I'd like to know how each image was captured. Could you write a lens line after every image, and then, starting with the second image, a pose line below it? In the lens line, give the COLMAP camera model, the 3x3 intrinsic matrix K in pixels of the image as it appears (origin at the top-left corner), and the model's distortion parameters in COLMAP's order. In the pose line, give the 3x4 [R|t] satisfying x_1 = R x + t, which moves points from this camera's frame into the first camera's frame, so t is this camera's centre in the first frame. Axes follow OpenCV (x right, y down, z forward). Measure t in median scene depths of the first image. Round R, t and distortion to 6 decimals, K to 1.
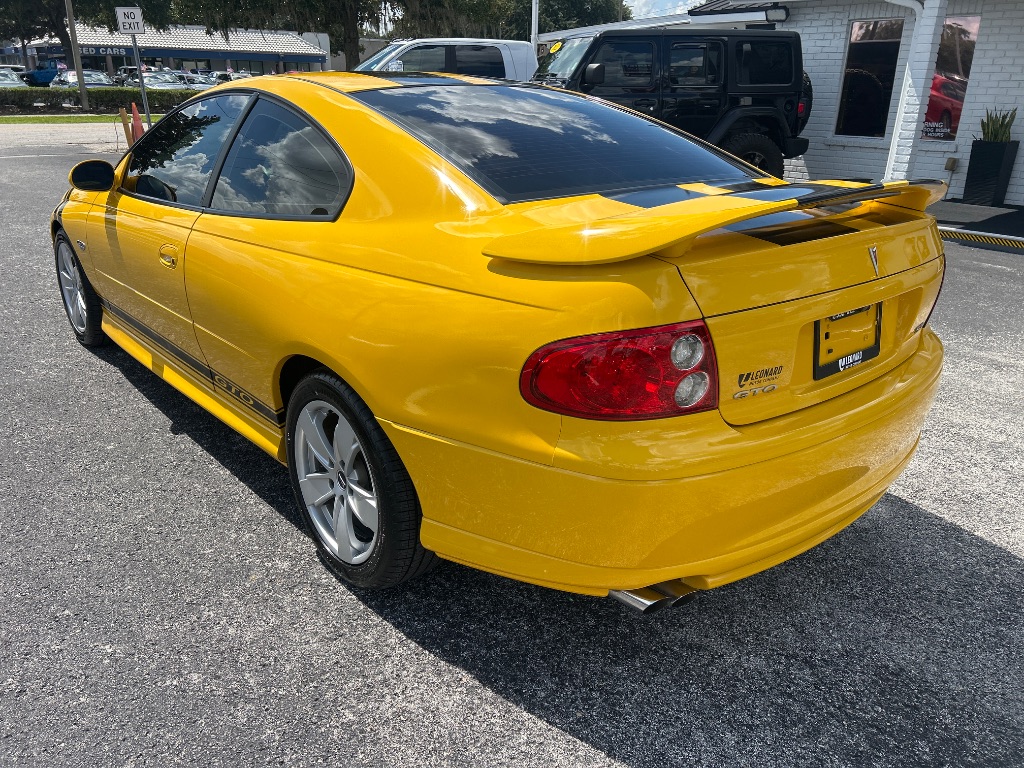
lens RADIAL K [[767.0, 0, 512.0], [0, 767.0, 384.0], [0, 0, 1]] dist [0.009197, -0.006764]
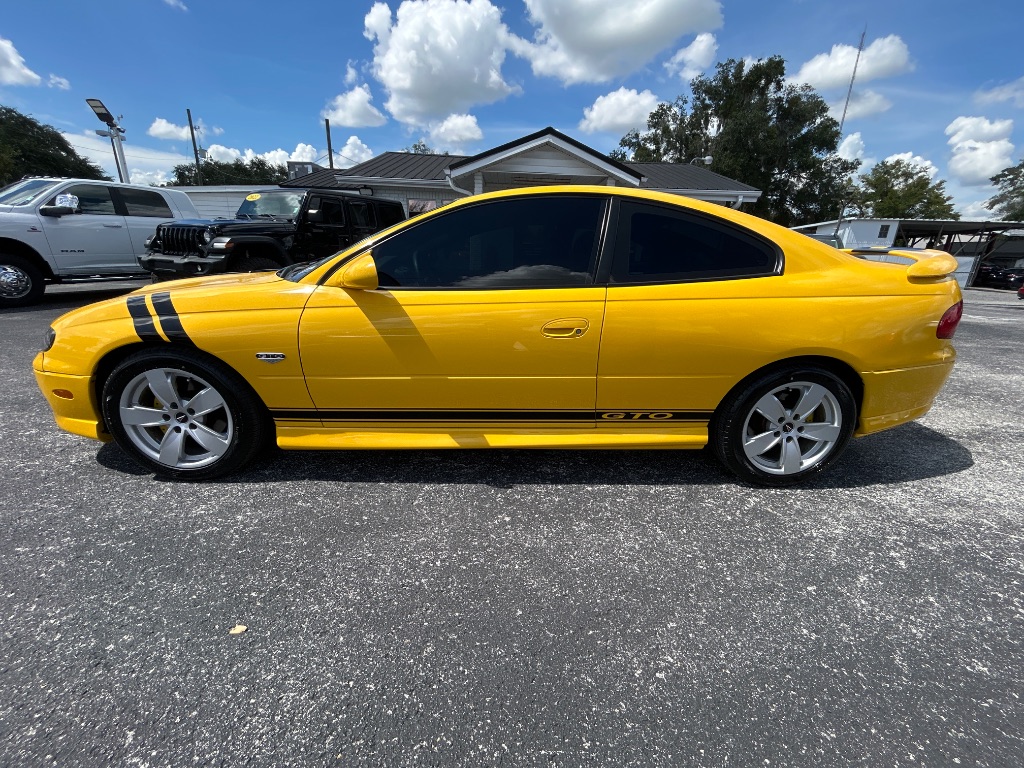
lens RADIAL K [[415.3, 0, 512.0], [0, 415.3, 384.0], [0, 0, 1]] dist [-0.002652, -0.000378]
pose [[0.630028, -0.228566, 0.742174, -0.872421], [0.256195, 0.963375, 0.079207, -0.134172], [-0.733096, 0.140239, 0.665510, 0.574194]]
